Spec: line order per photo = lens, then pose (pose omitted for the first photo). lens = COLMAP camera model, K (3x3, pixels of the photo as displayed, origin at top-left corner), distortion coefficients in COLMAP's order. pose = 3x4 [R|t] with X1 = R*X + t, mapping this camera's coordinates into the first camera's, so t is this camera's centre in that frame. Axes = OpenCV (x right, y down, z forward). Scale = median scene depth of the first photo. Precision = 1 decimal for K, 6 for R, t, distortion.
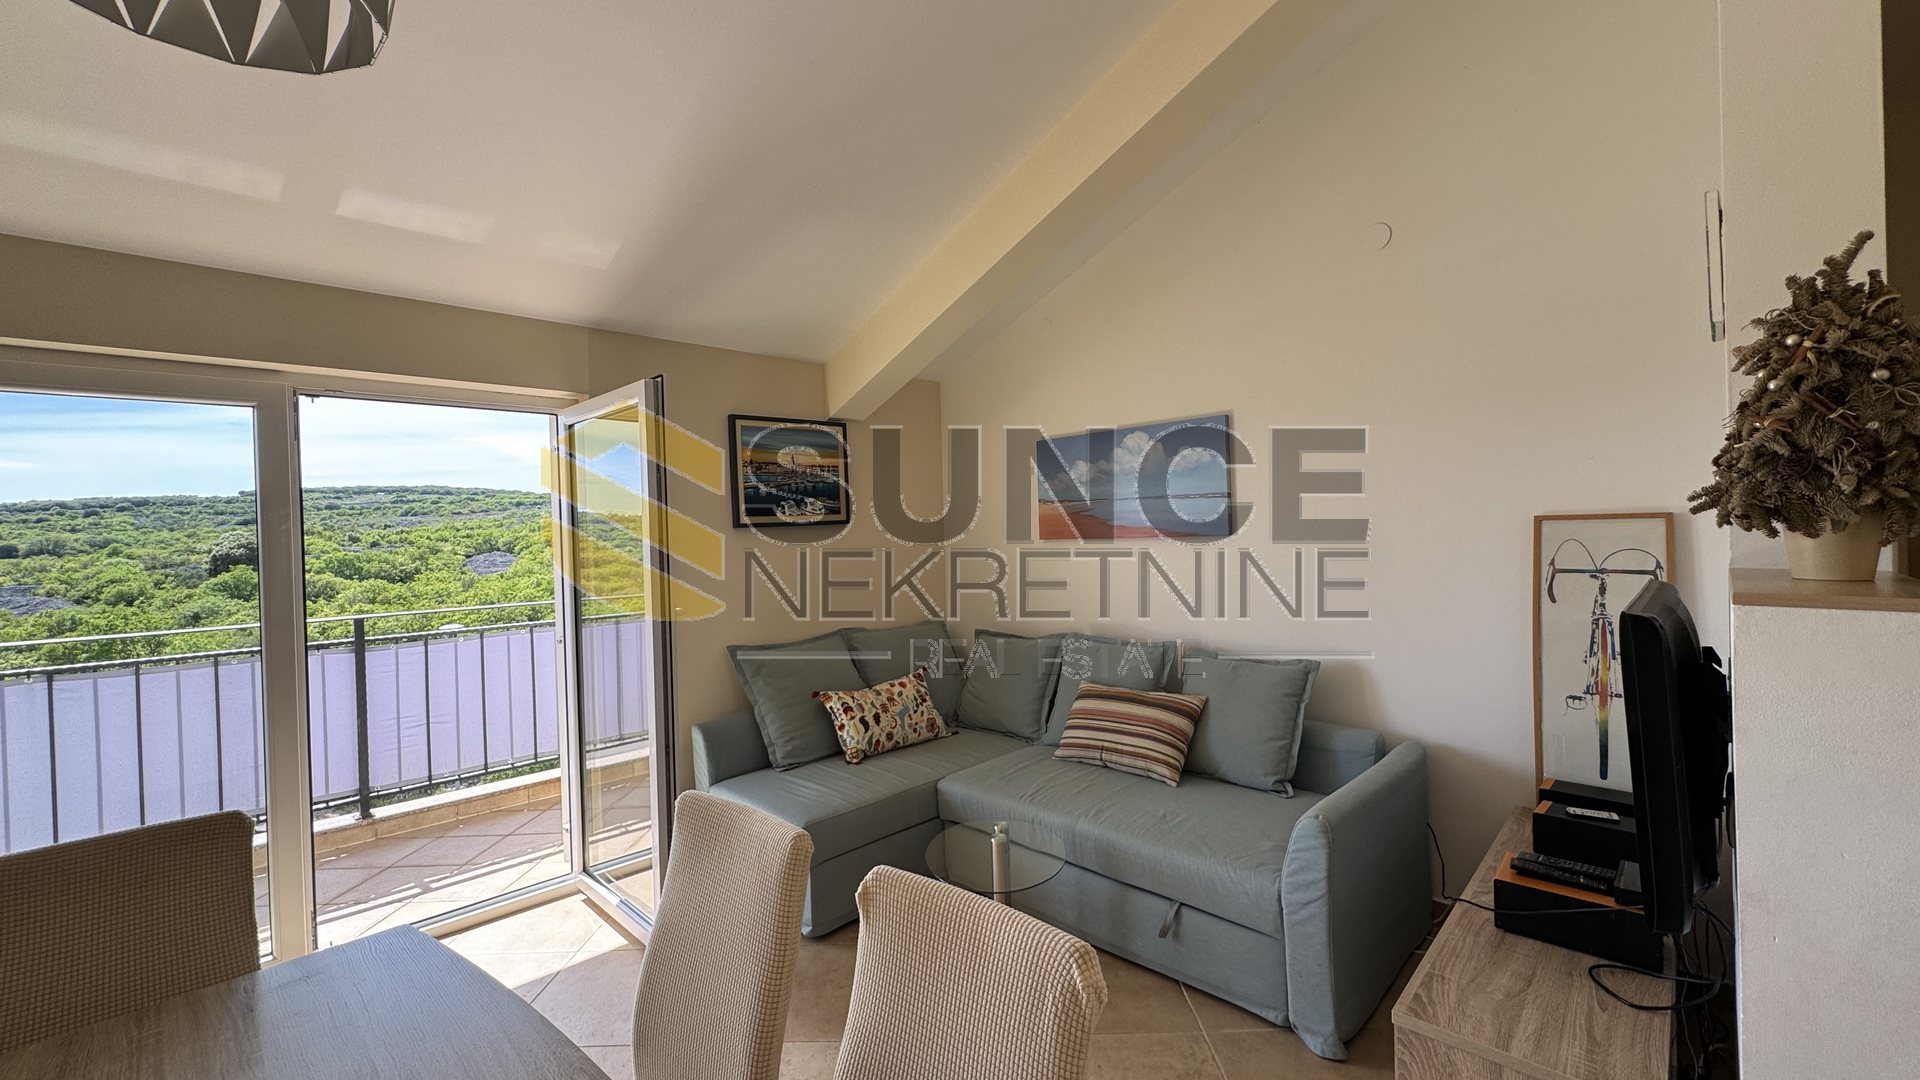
lens RADIAL K [[761.8, 0, 959.9], [0, 761.8, 539.6], [0, 0, 1]] dist [-0.003399, 0.001117]
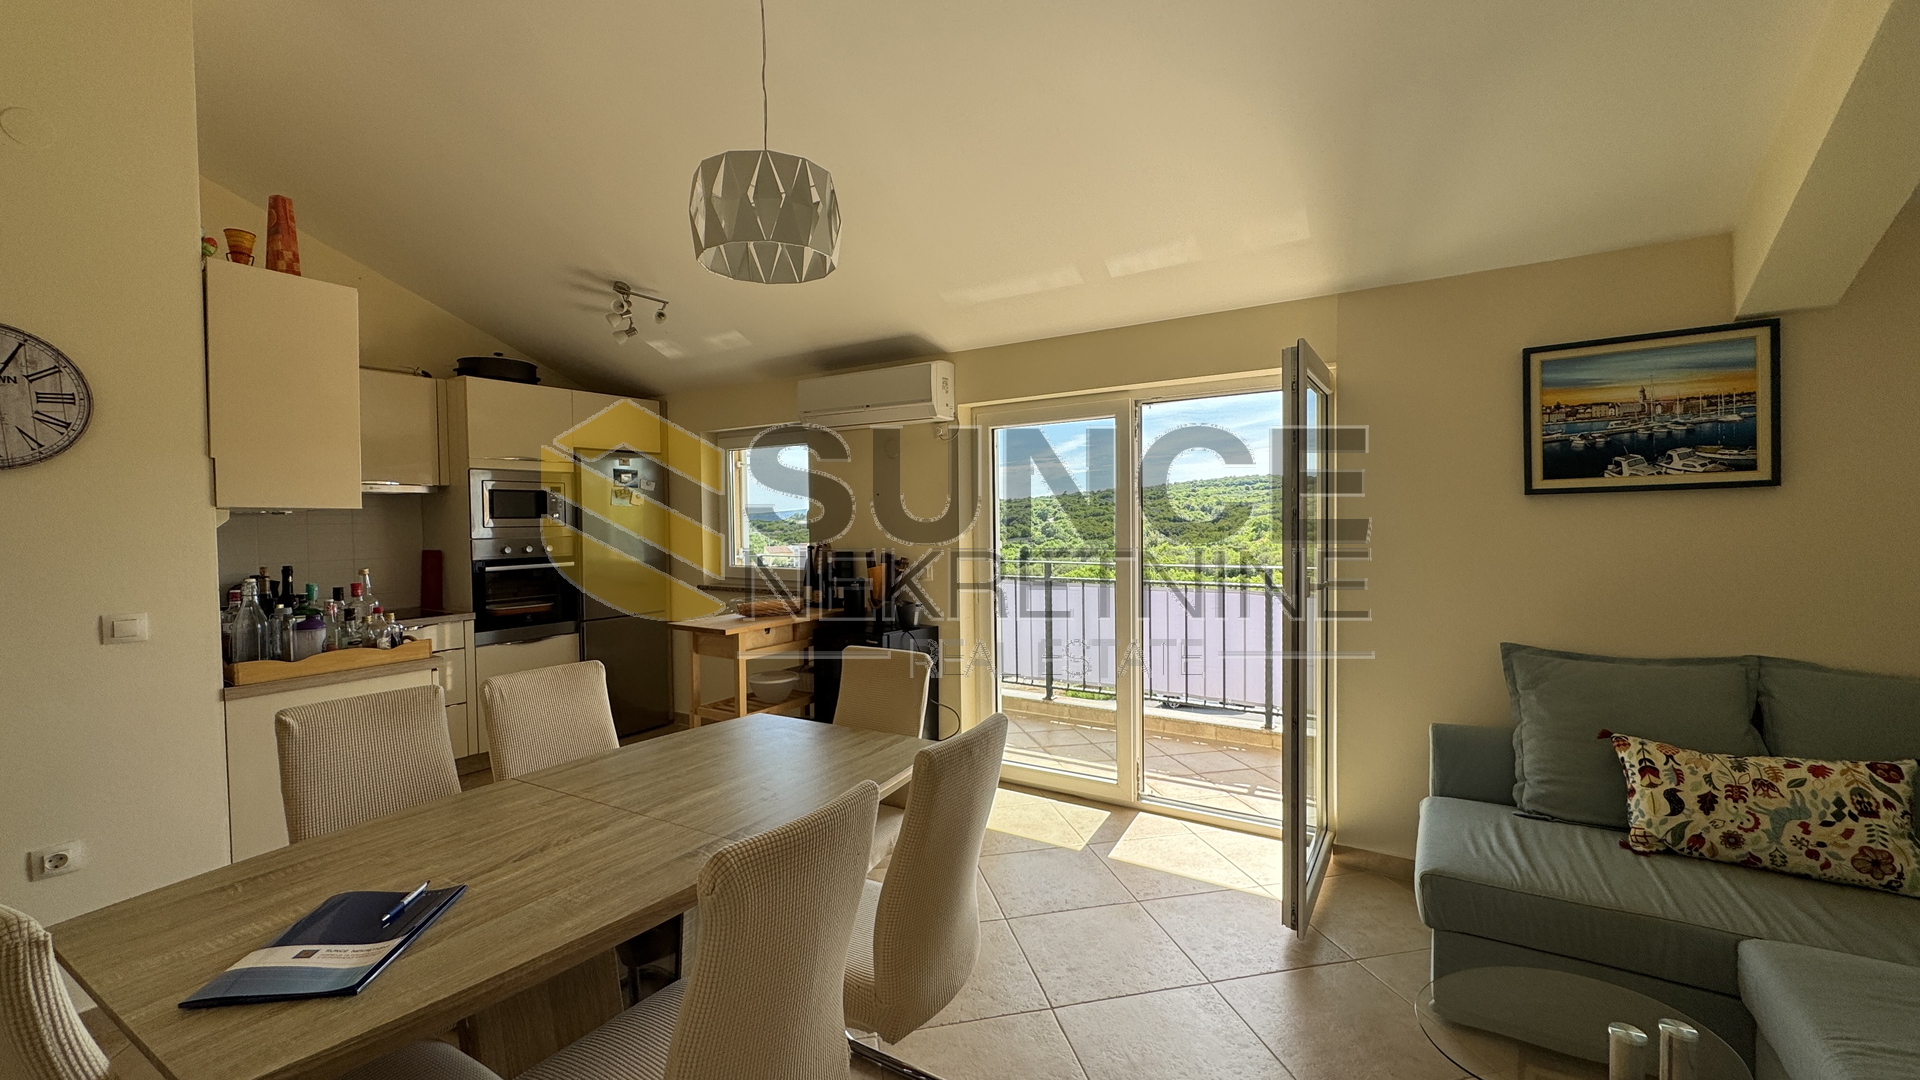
lens RADIAL K [[761.8, 0, 964.6], [0, 761.8, 532.2], [0, 0, 1]] dist [-0.003399, 0.001117]
pose [[0.218210, 0.044845, -0.974871, 0.366323], [-0.003836, 0.998975, 0.045095, -0.010721], [0.975894, -0.006100, 0.218158, 0.288451]]
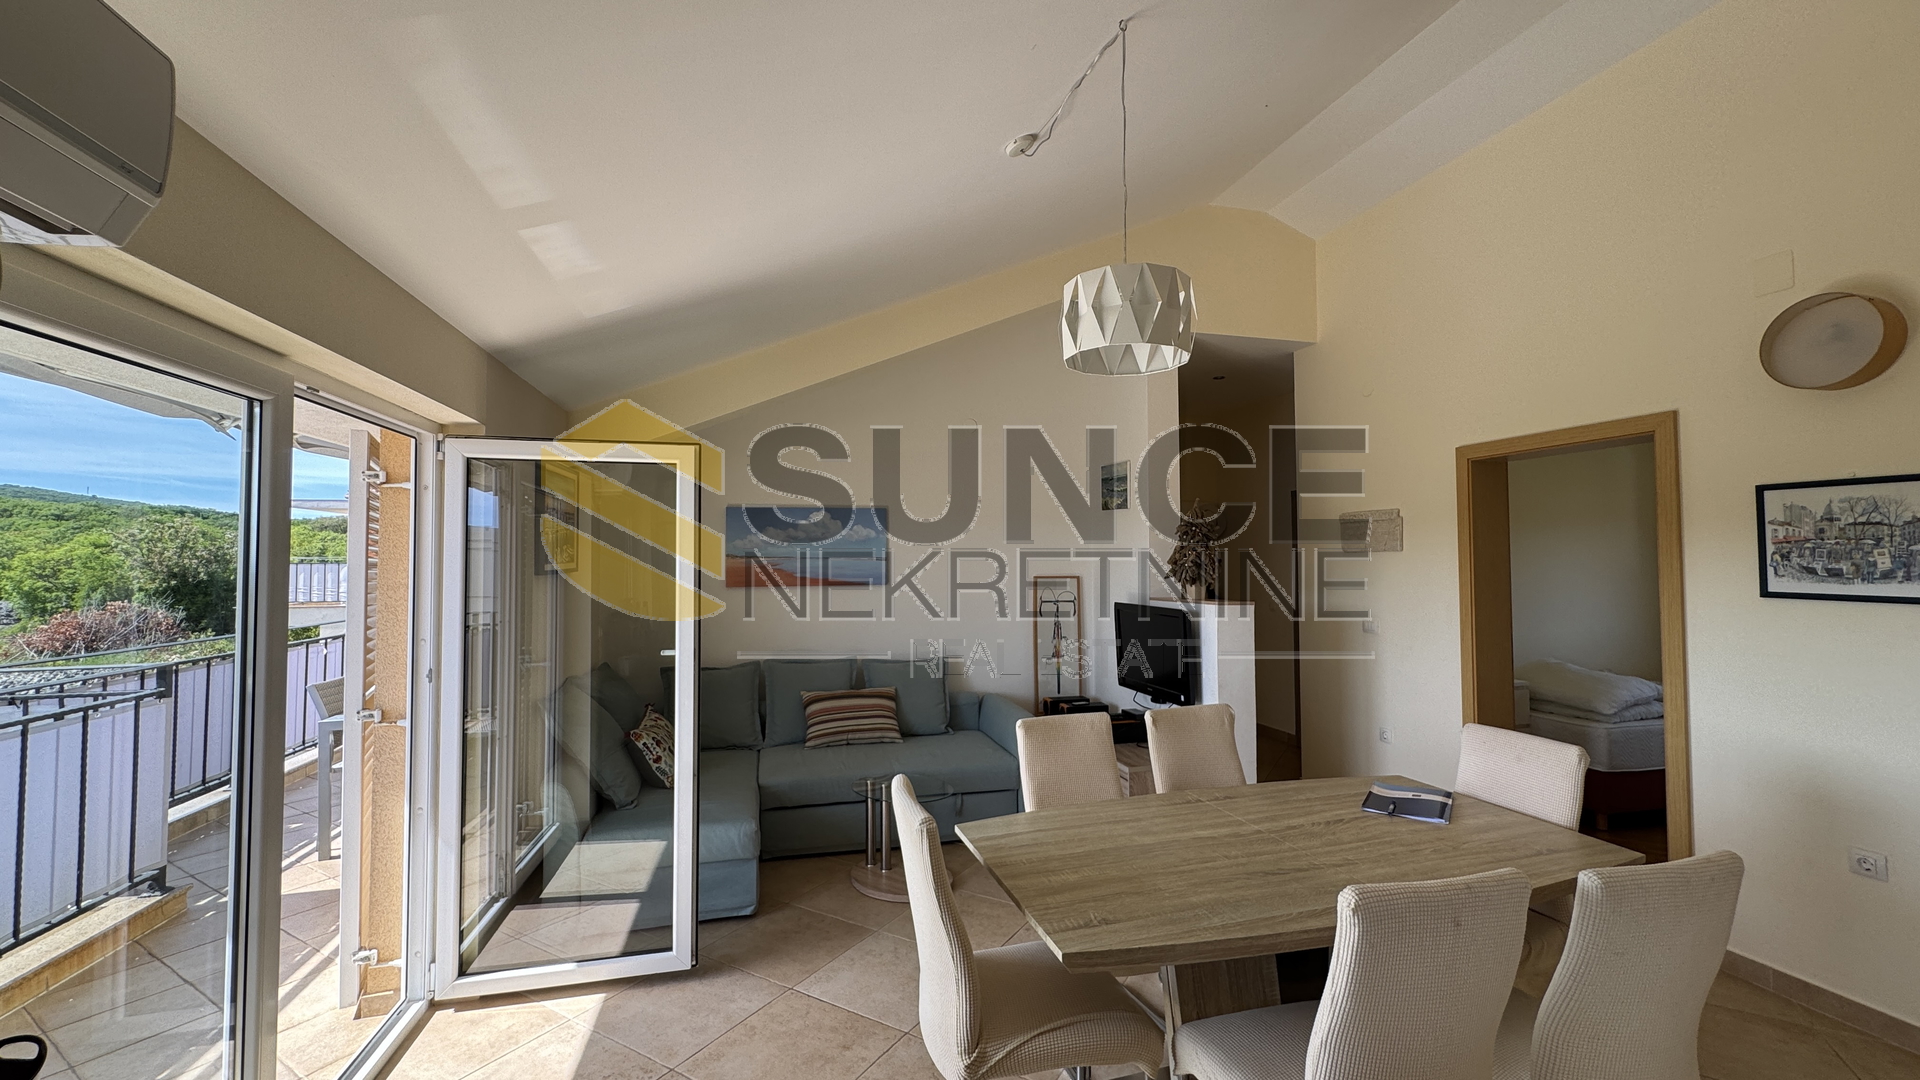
lens RADIAL K [[761.8, 0, 961.9], [0, 761.8, 534.6], [0, 0, 1]] dist [-0.003399, 0.001117]
pose [[0.506848, 0.059654, 0.859969, -0.910812], [0.000774, 0.997571, -0.069655, 0.001220], [-0.862035, 0.035970, 0.505570, 0.062898]]
